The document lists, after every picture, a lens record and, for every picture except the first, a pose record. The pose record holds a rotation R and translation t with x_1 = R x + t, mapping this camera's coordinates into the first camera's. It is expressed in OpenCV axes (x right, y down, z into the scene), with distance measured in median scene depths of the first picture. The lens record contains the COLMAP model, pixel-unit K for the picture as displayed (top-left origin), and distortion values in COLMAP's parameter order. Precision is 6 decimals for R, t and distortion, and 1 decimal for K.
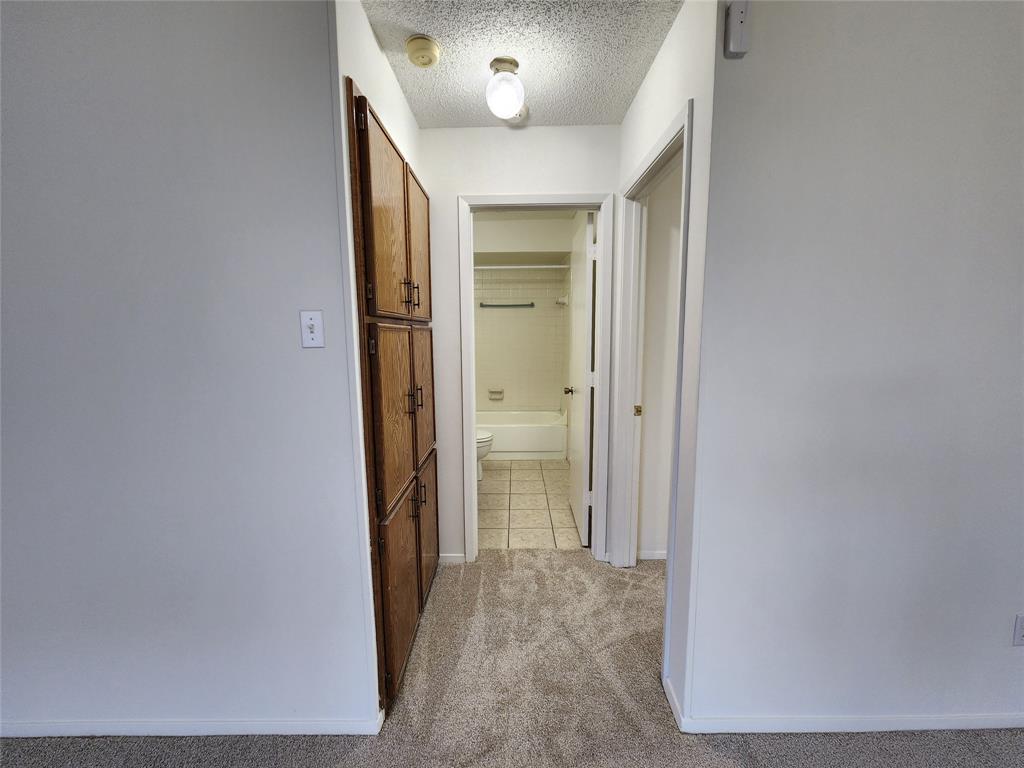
lens RADIAL K [[414.9, 0, 513.7], [0, 414.9, 385.4], [0, 0, 1]] dist [-0.003013, 0.000290]
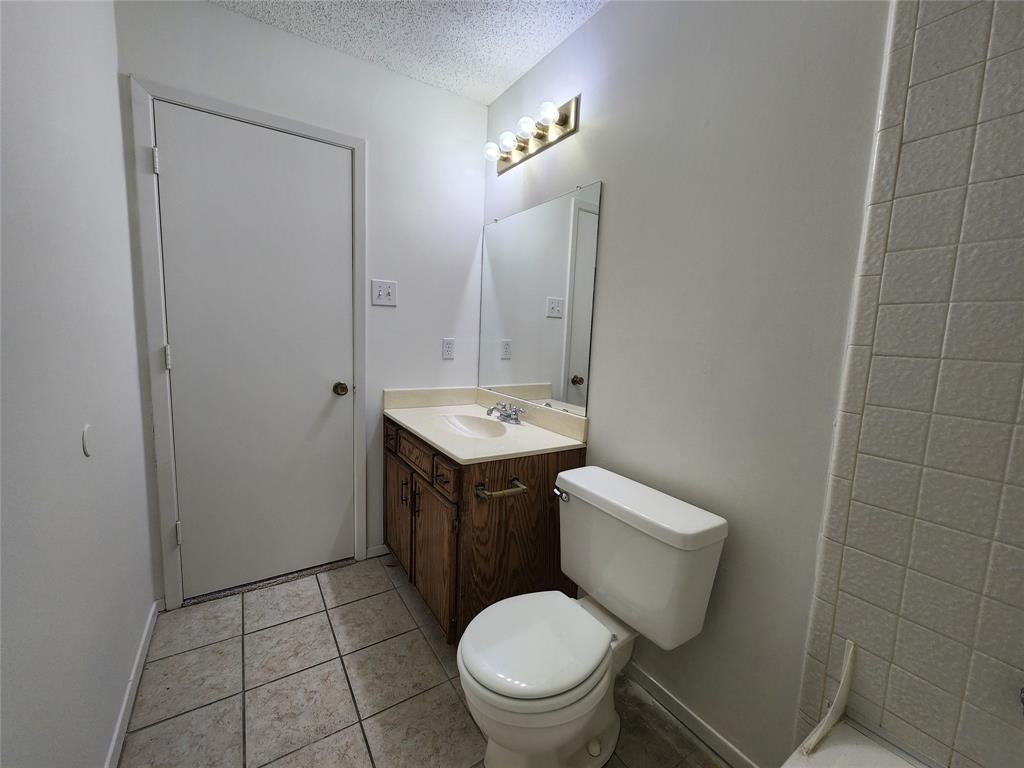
lens RADIAL K [[414.9, 0, 513.1], [0, 414.9, 382.2], [0, 0, 1]] dist [-0.003013, 0.000290]
pose [[-0.831273, 0.038988, -0.554496, 0.082863], [-0.104546, 0.968770, 0.224846, -0.150595], [0.545945, 0.244878, -0.801236, 1.496959]]
